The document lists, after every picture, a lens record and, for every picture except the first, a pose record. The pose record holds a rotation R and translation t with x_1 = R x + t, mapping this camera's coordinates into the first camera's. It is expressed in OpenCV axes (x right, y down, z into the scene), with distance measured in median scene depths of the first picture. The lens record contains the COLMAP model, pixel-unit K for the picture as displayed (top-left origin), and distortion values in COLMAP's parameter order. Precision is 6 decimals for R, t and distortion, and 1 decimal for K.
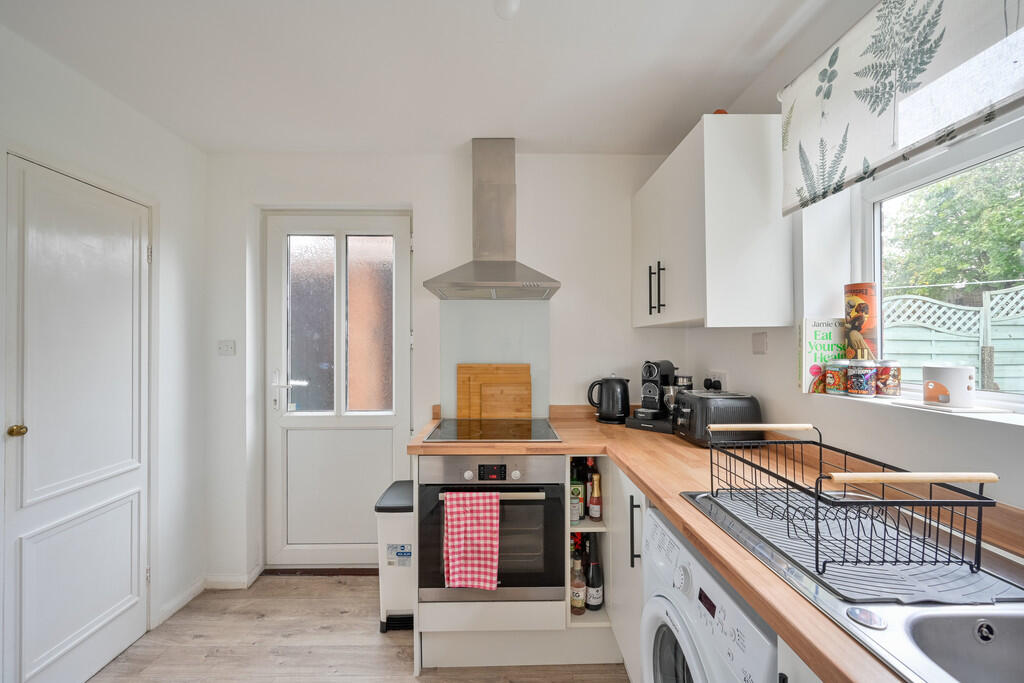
lens RADIAL K [[402.2, 0, 512.0], [0, 402.2, 341.5], [0, 0, 1]] dist [0.000363, -0.000001]
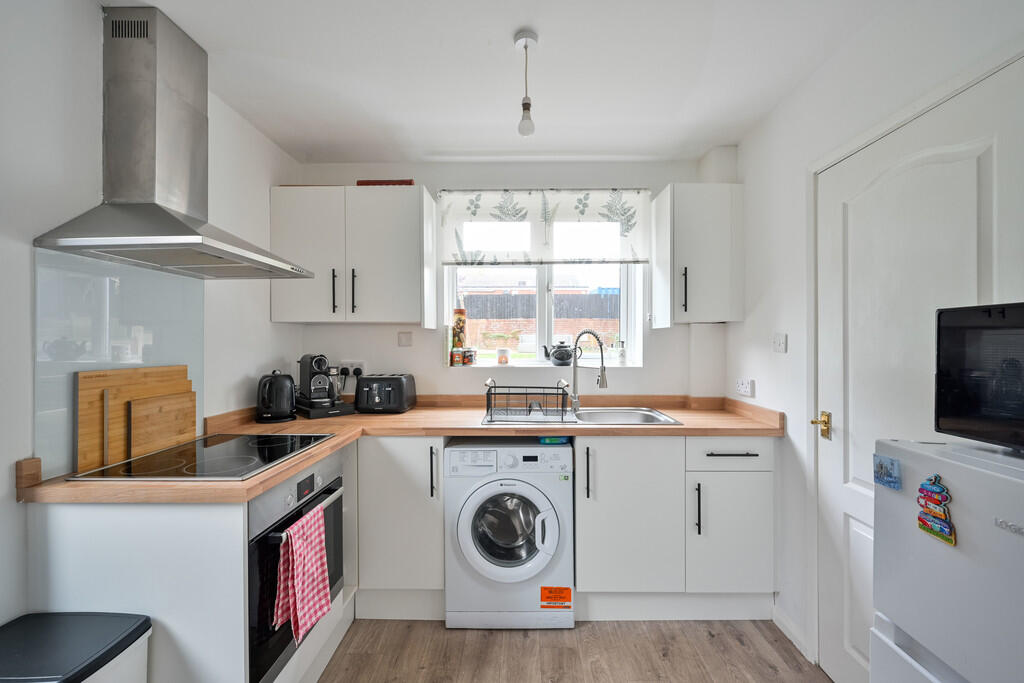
lens RADIAL K [[416.1, 0, 512.0], [0, 416.1, 341.5], [0, 0, 1]] dist [-0.000045, -0.000016]
pose [[0.039767, 0.004049, 0.999201, -1.065941], [-0.008720, 0.999955, -0.003705, 0.017878], [-0.999171, -0.008566, 0.039801, 0.617521]]
